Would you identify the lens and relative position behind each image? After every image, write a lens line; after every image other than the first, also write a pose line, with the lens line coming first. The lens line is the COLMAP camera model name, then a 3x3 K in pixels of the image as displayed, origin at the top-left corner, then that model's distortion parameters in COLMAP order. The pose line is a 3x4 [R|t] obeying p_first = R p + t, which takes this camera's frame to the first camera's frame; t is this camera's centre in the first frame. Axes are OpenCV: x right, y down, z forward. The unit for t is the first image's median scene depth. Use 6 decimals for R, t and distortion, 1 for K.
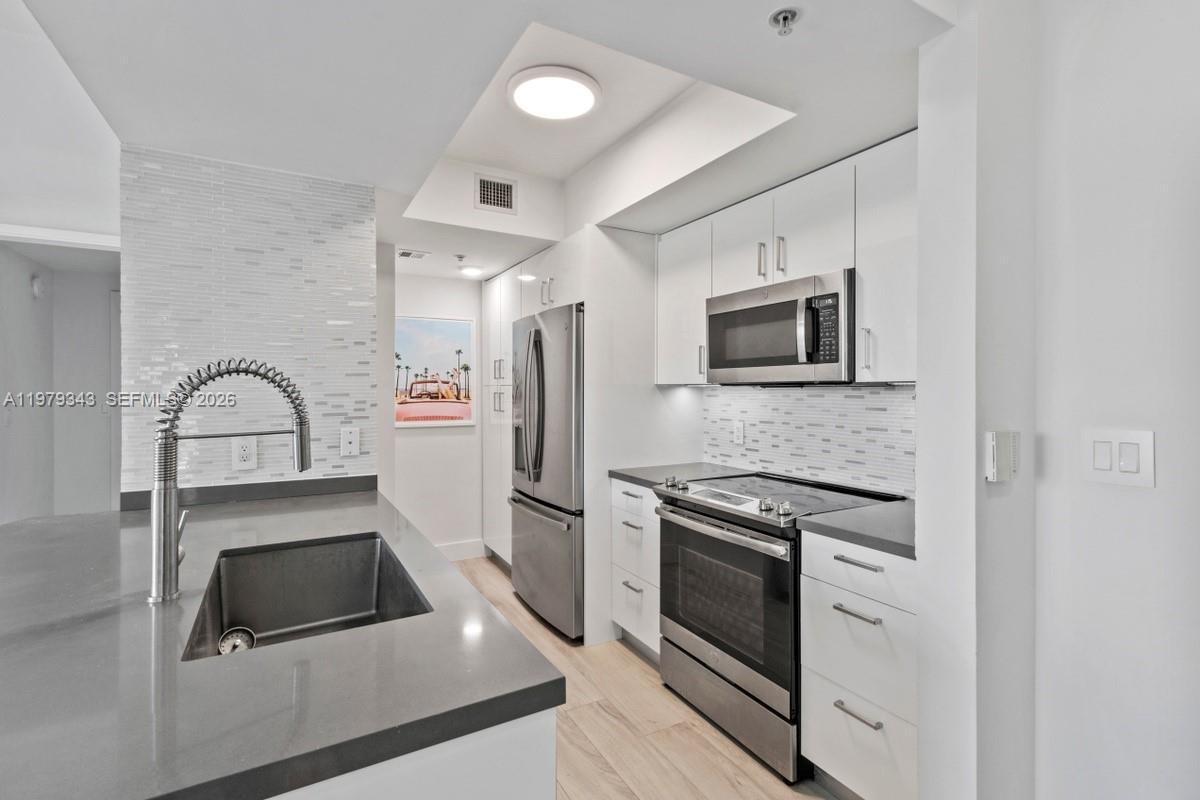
lens RADIAL K [[548.9, 0, 599.3], [0, 548.9, 385.1], [0, 0, 1]] dist [-0.000554, -0.000784]
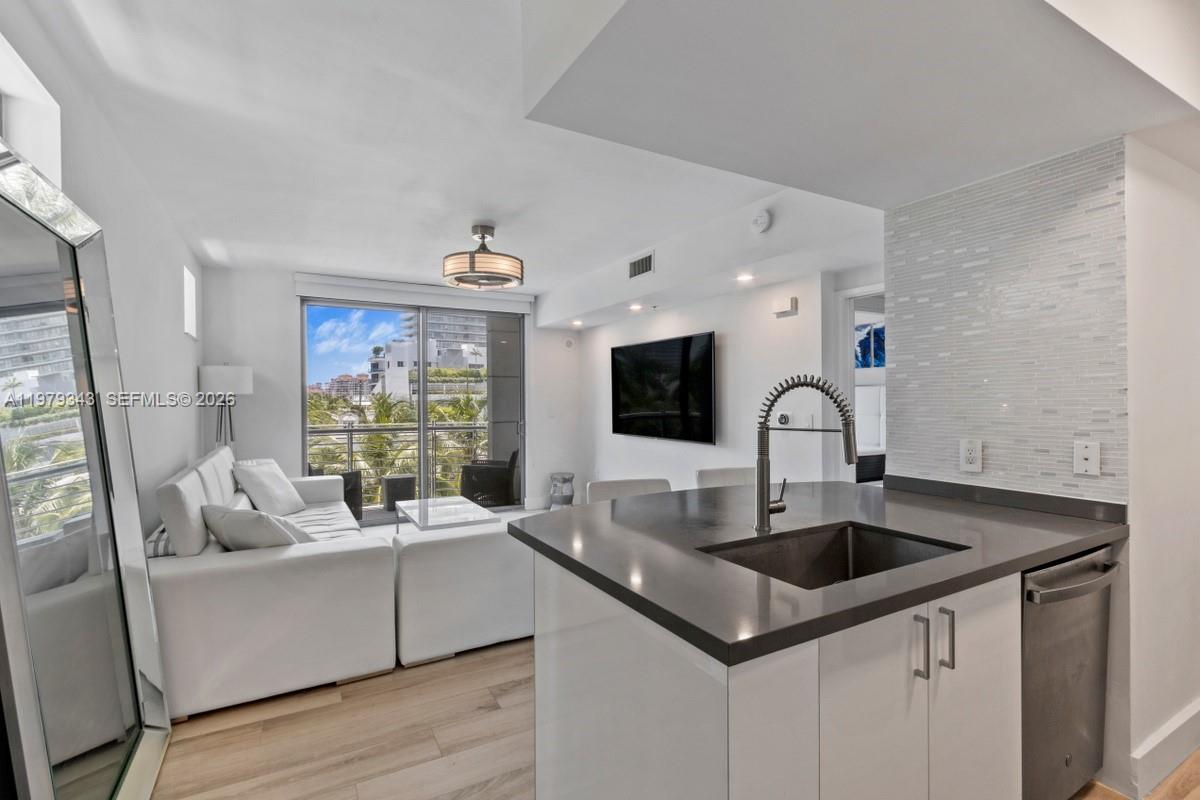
lens RADIAL K [[544.4, 0, 595.3], [0, 544.4, 405.2], [0, 0, 1]] dist [0.002716, 0.000142]
pose [[-0.007595, 0.010662, -0.999914, 0.423951], [0.013064, 0.999859, 0.010562, 0.004483], [0.999886, -0.012983, -0.007733, 0.286447]]
